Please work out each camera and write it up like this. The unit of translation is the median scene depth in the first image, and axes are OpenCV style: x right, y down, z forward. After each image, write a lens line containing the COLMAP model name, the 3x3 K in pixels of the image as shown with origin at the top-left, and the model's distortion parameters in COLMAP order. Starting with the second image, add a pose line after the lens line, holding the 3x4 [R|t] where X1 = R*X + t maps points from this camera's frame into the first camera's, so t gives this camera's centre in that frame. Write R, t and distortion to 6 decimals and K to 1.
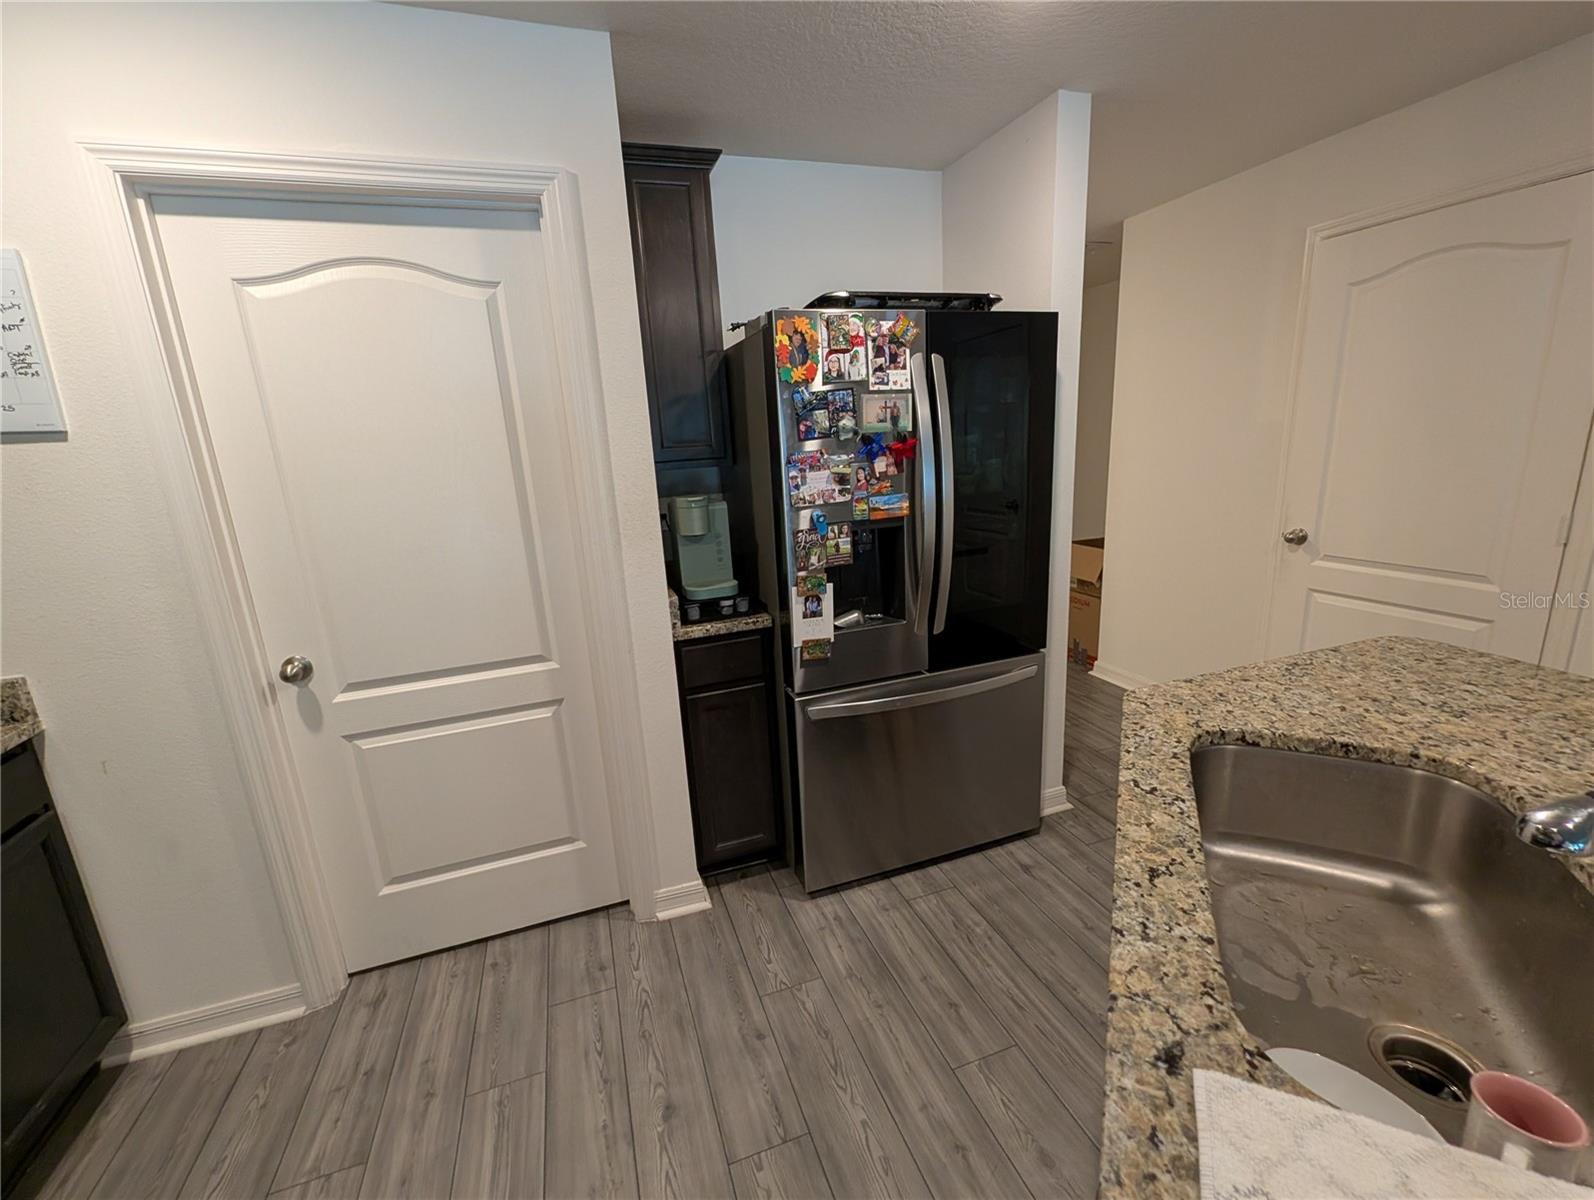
lens RADIAL K [[669.9, 0, 797.6], [0, 669.9, 598.0], [0, 0, 1]] dist [0.002190, -0.001966]
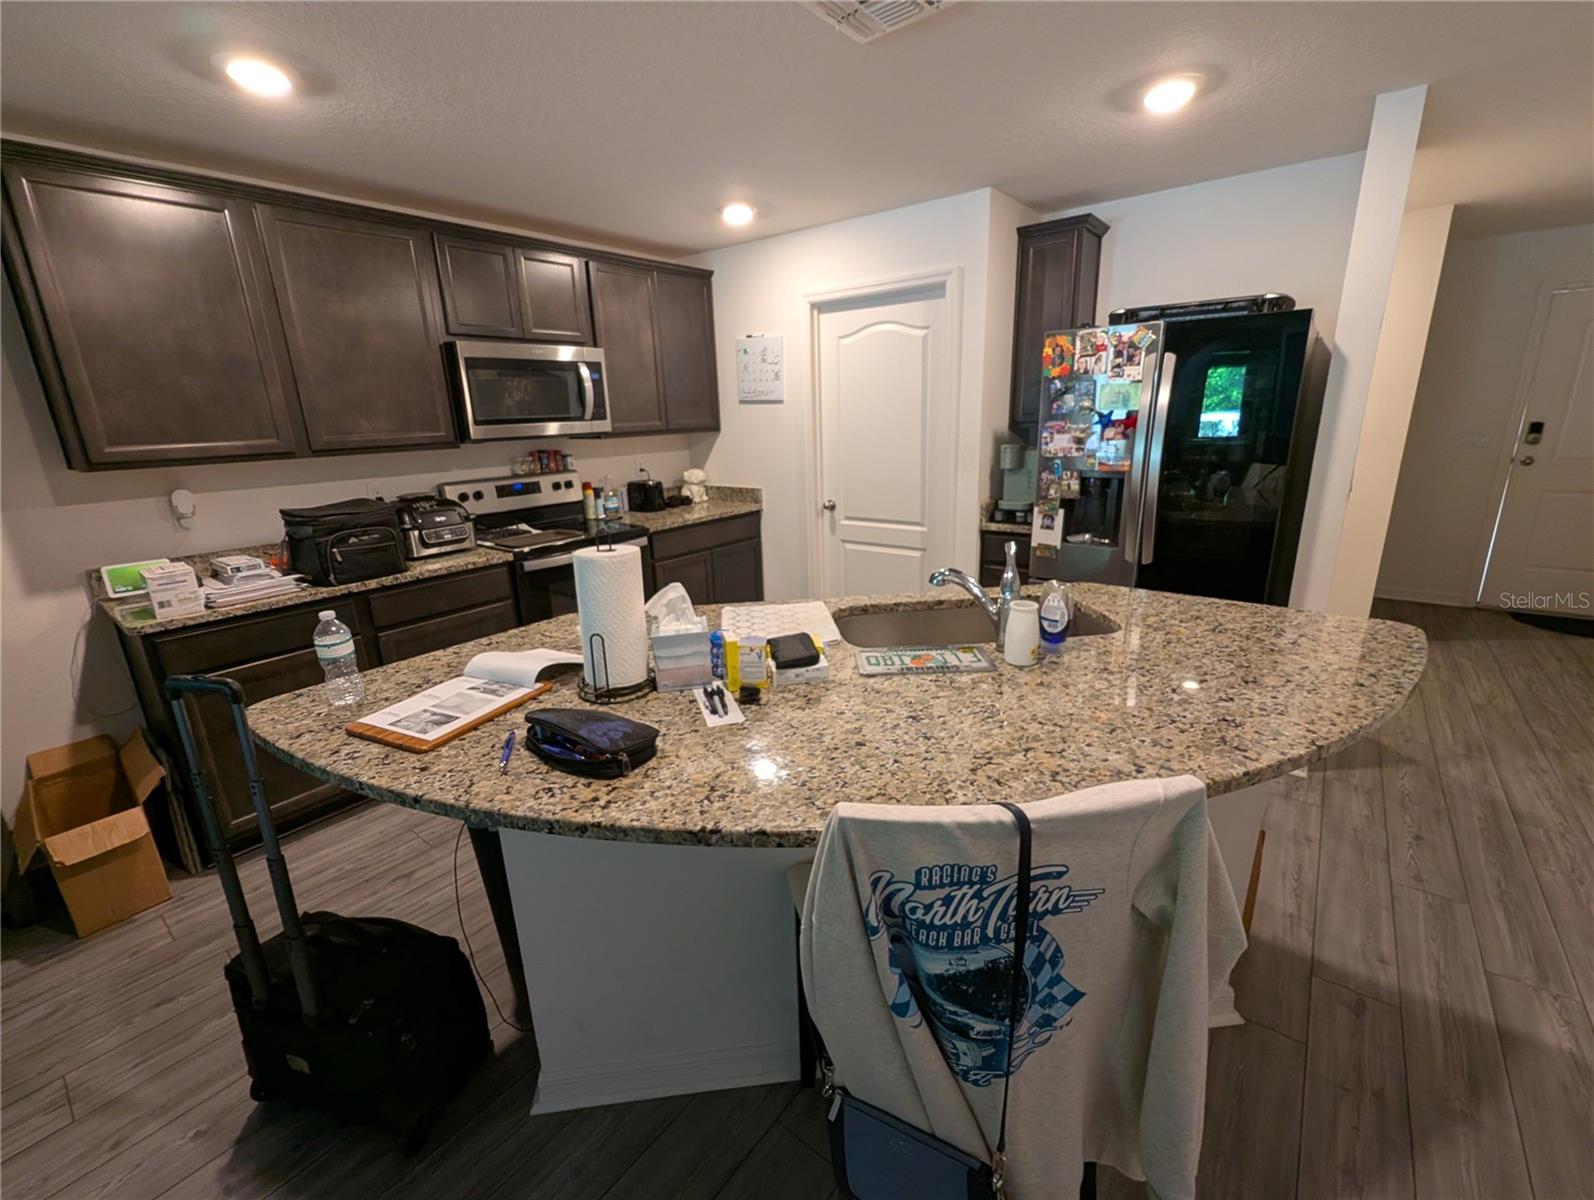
lens RADIAL K [[669.9, 0, 794.9], [0, 669.9, 598.7], [0, 0, 1]] dist [0.002190, -0.001966]
pose [[0.536395, 0.265767, -0.801030, 1.088561], [-0.196453, 0.962371, 0.187747, 0.007402], [0.820784, 0.056658, 0.568421, -0.384617]]
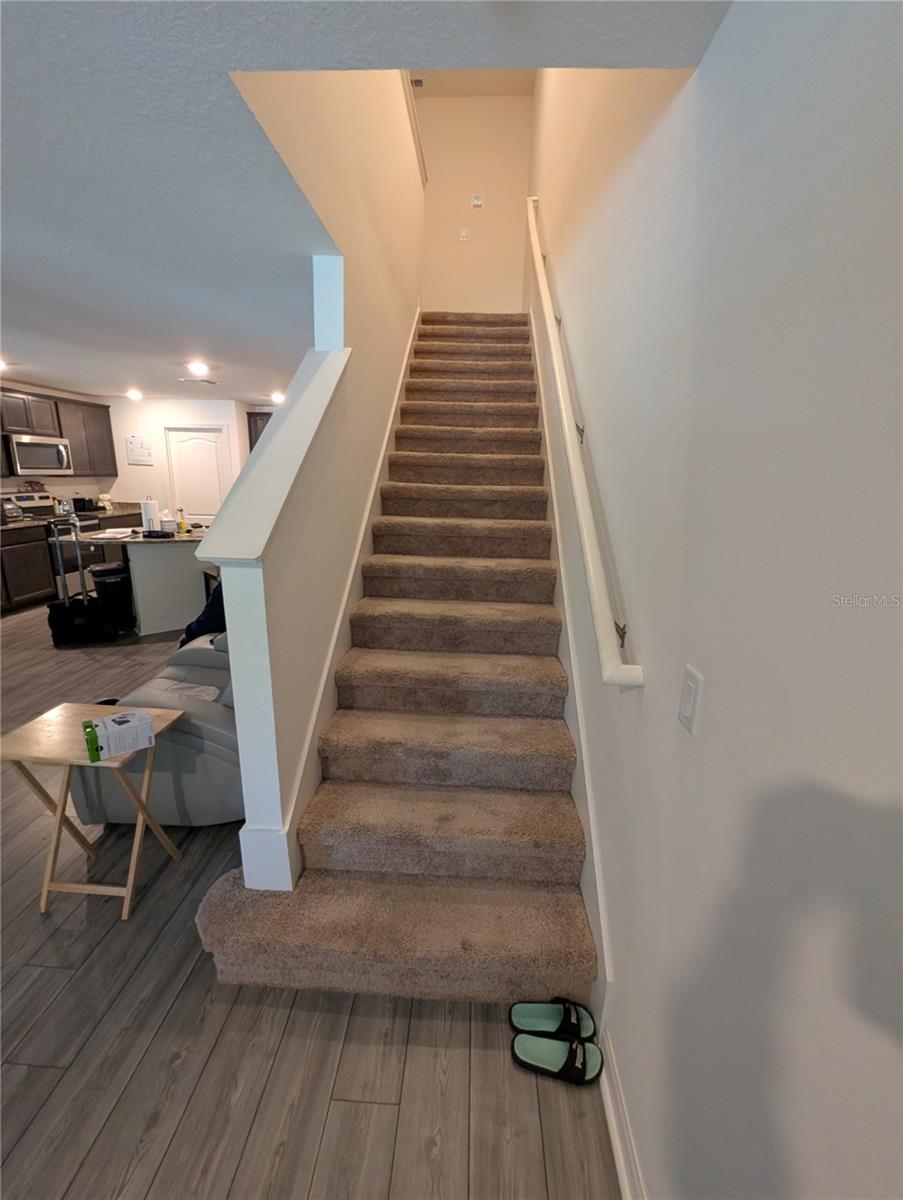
lens RADIAL K [[504.3, 0, 452.6], [0, 504.3, 597.6], [0, 0, 1]] dist [0.002190, -0.001966]
pose [[0.922380, 0.166924, -0.348356, 2.826770], [-0.162191, 0.985825, 0.042935, 0.273689], [0.350585, 0.016898, 0.936379, -2.051662]]
